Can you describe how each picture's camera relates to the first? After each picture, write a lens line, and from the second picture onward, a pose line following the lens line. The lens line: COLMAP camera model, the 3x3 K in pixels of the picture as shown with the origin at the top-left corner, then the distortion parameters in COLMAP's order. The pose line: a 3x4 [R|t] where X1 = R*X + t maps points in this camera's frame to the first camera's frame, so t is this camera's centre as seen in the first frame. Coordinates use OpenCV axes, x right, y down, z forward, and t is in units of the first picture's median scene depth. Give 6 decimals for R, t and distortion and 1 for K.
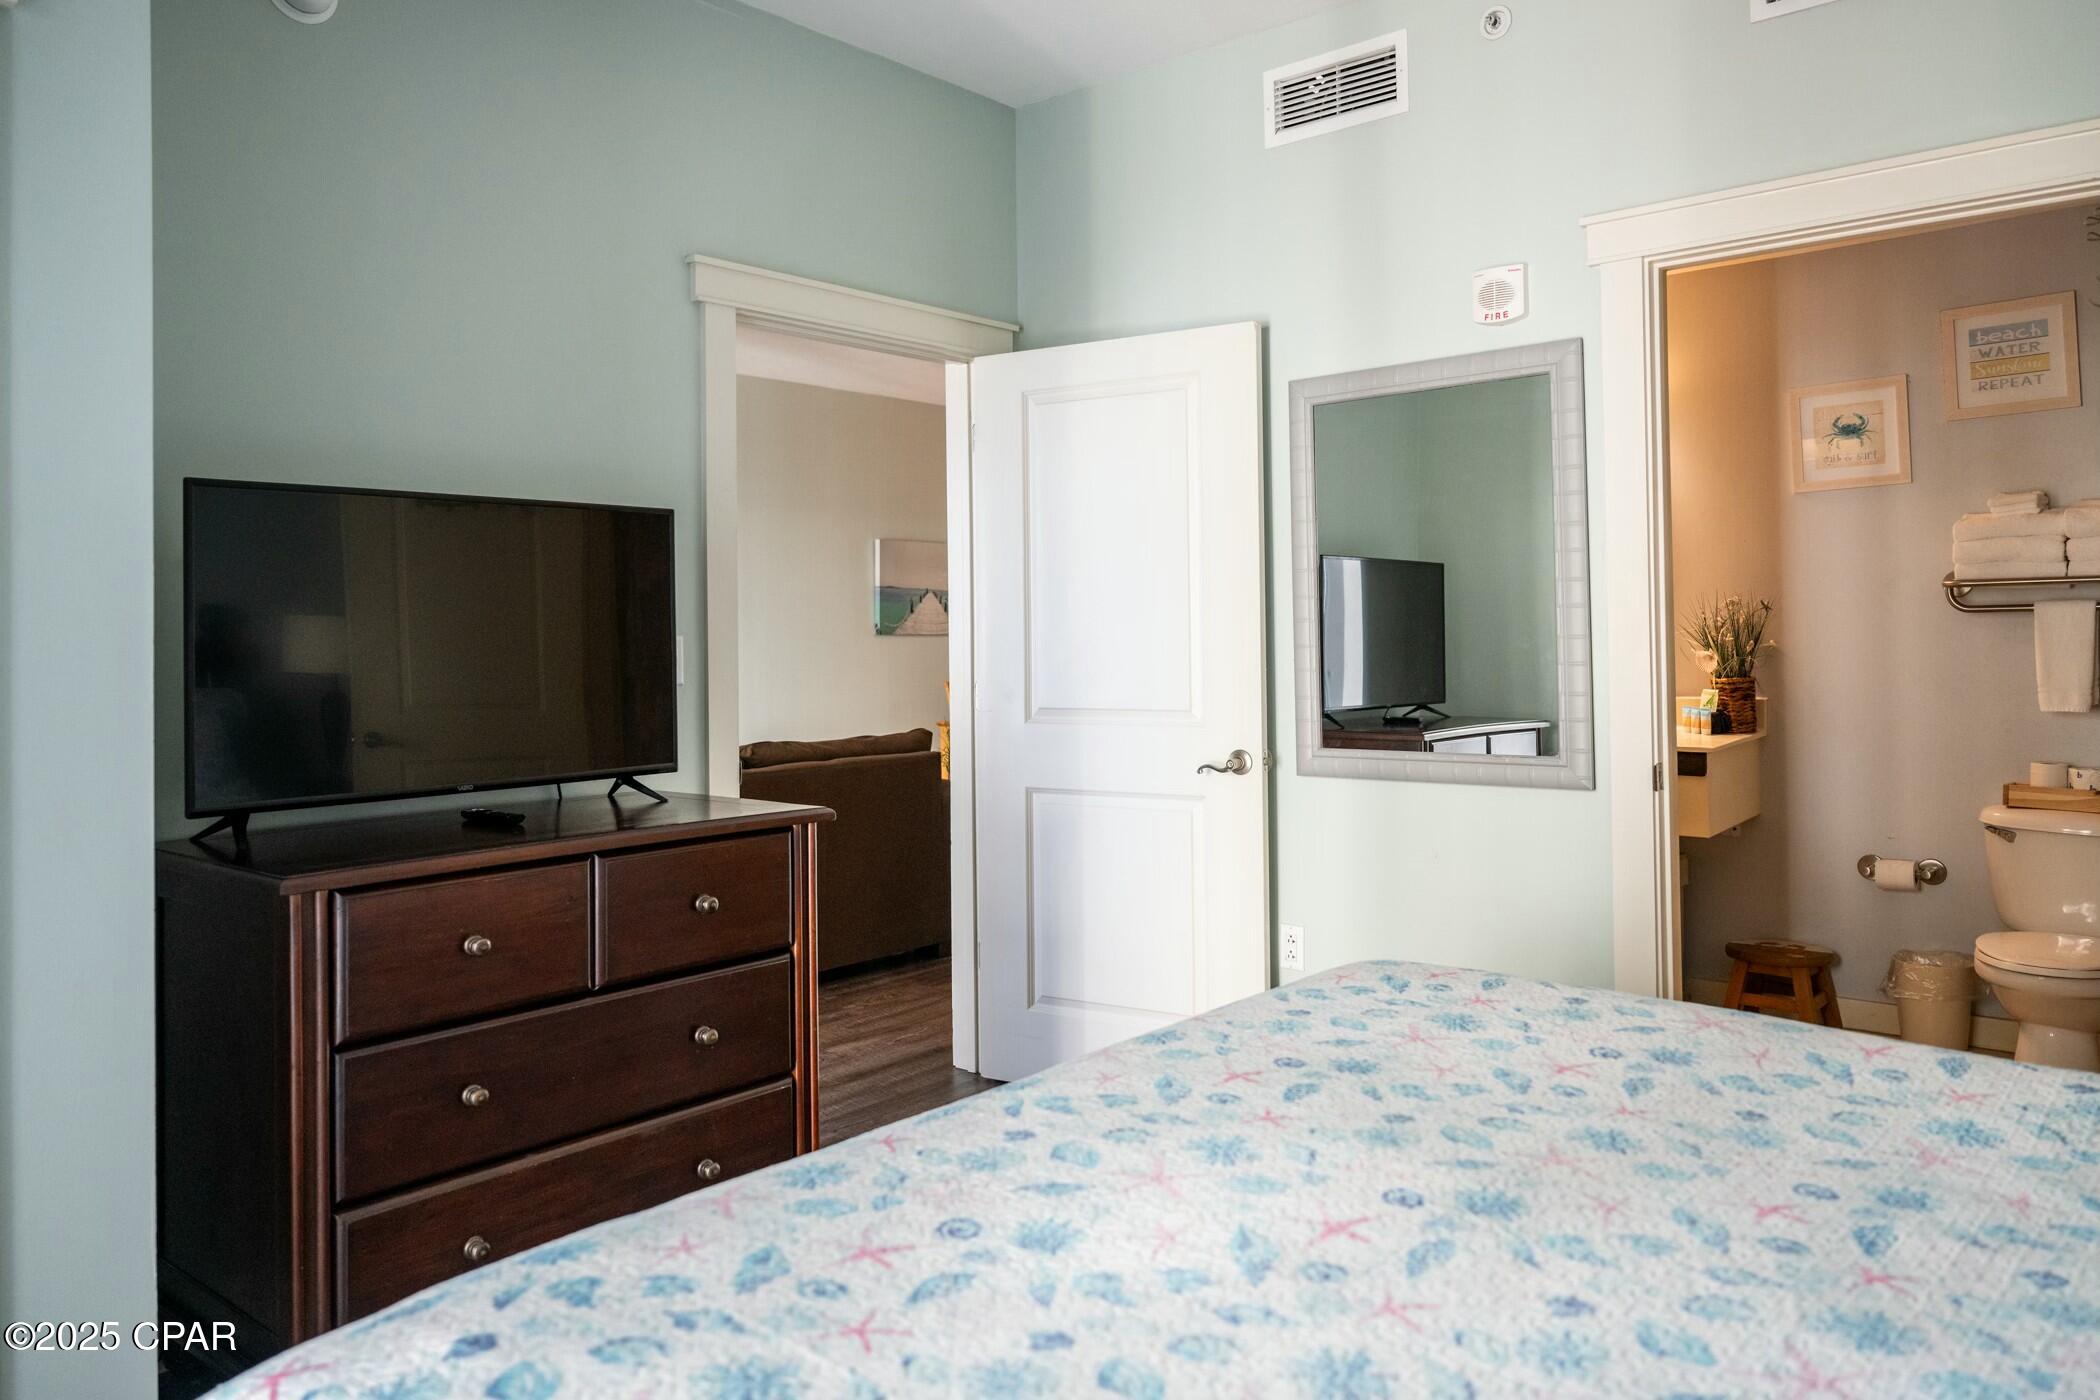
lens RADIAL K [[1494.4, 0, 1050.8], [0, 1494.4, 610.3], [0, 0, 1]] dist [0.005422, 0.000124]
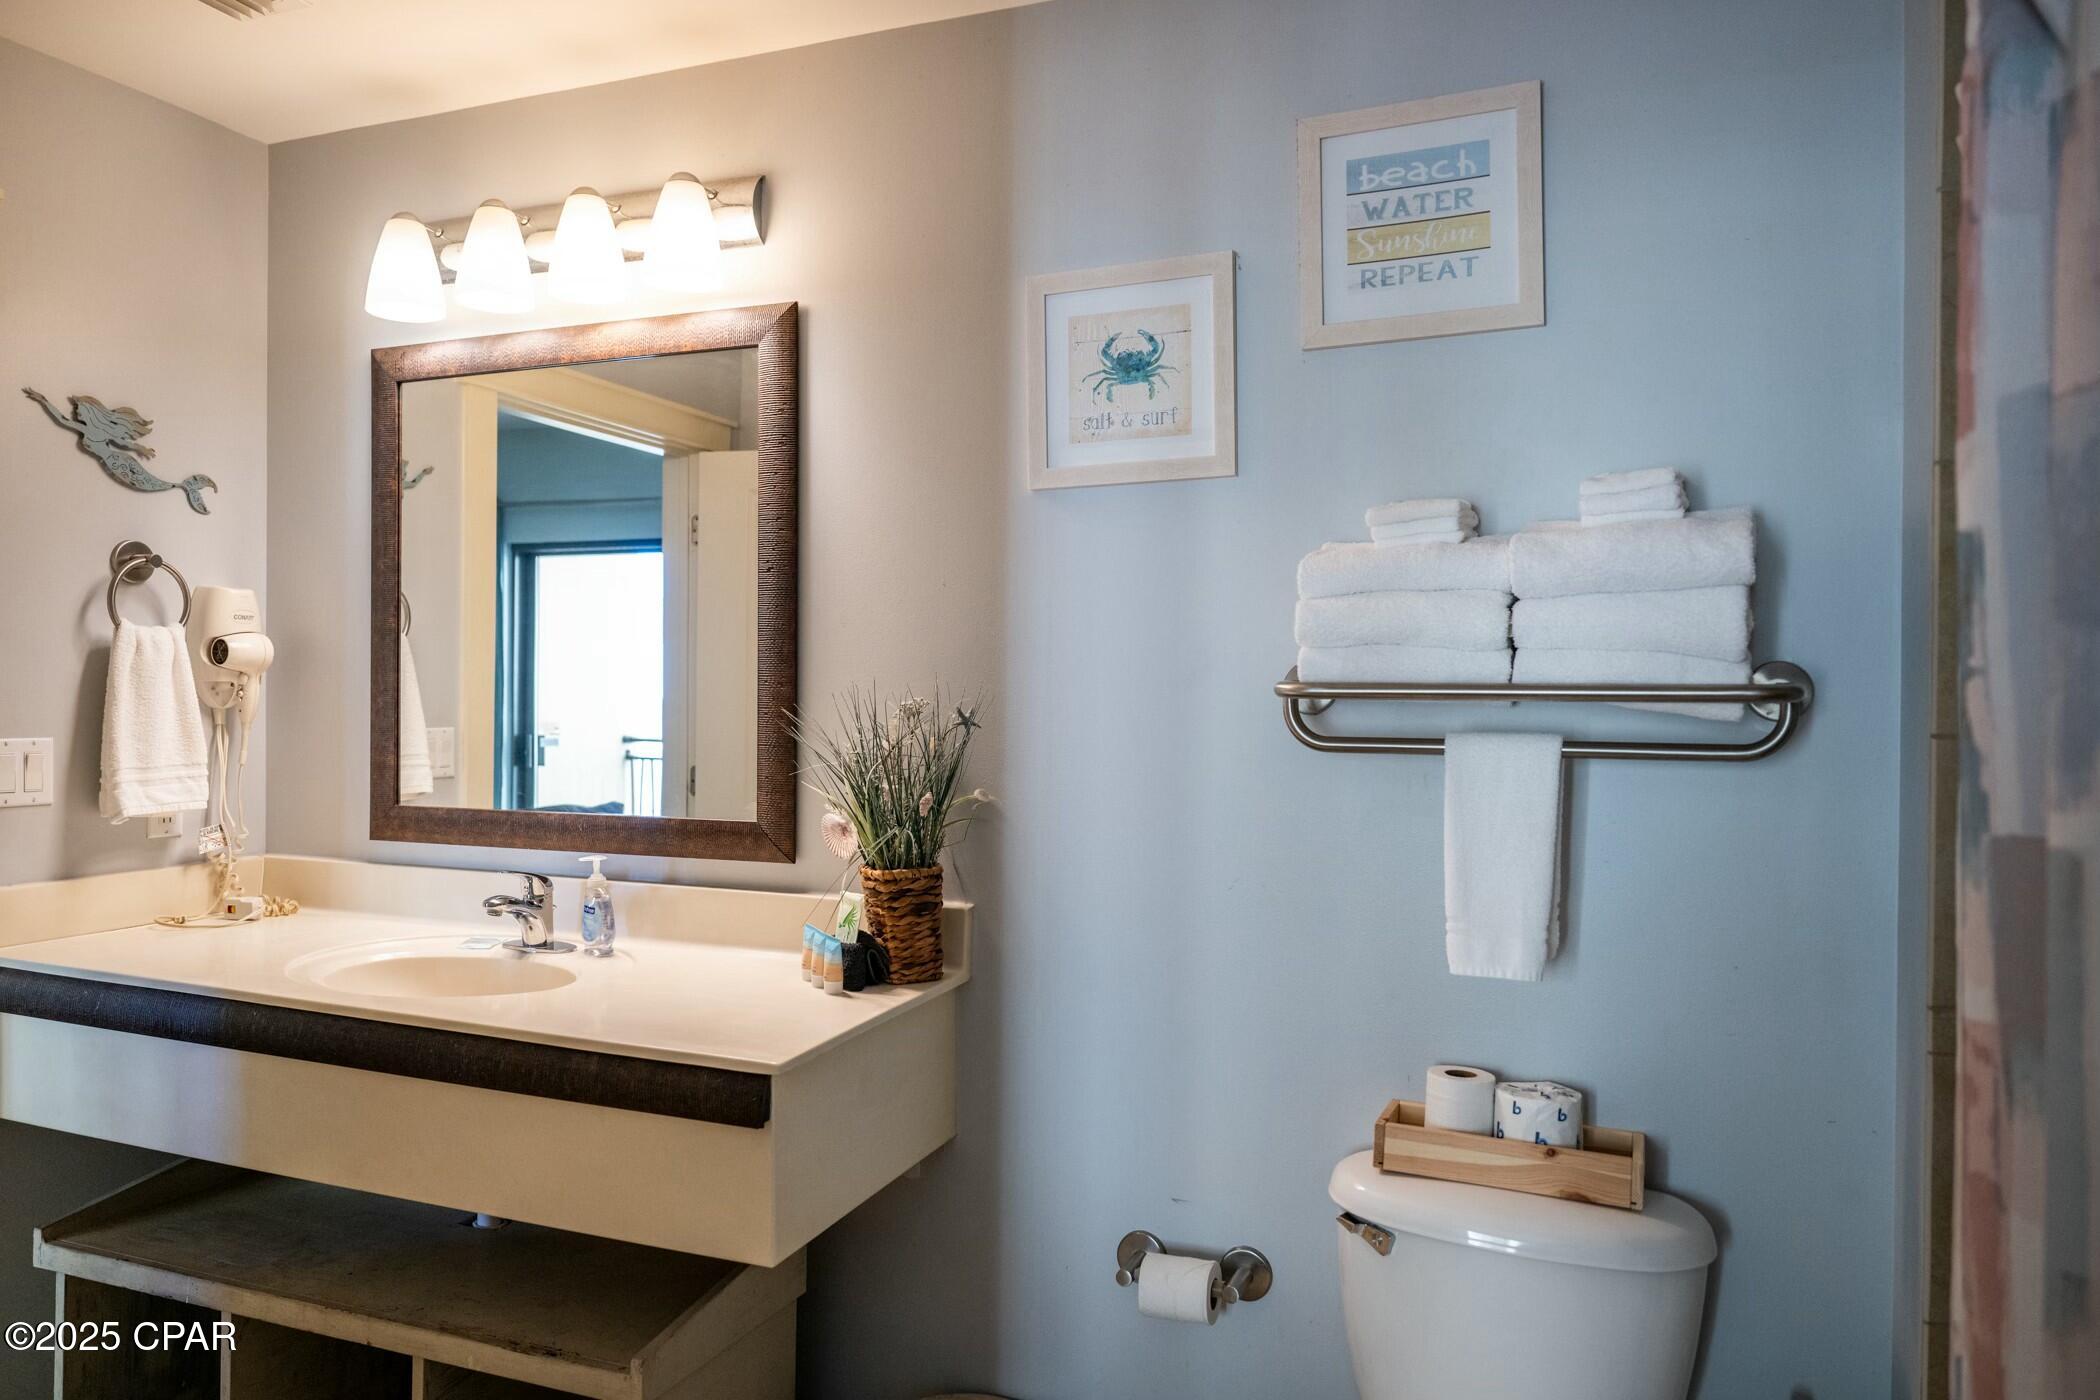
lens RADIAL K [[1432.3, 0, 1050.0], [0, 1432.3, 700.0], [0, 0, 1]] dist [-0.004504, -0.000553]
pose [[0.948363, 0.020644, 0.316516, 0.391718], [-0.028666, 0.999374, 0.020710, -0.021435], [-0.315890, -0.028714, 0.948361, 0.606414]]
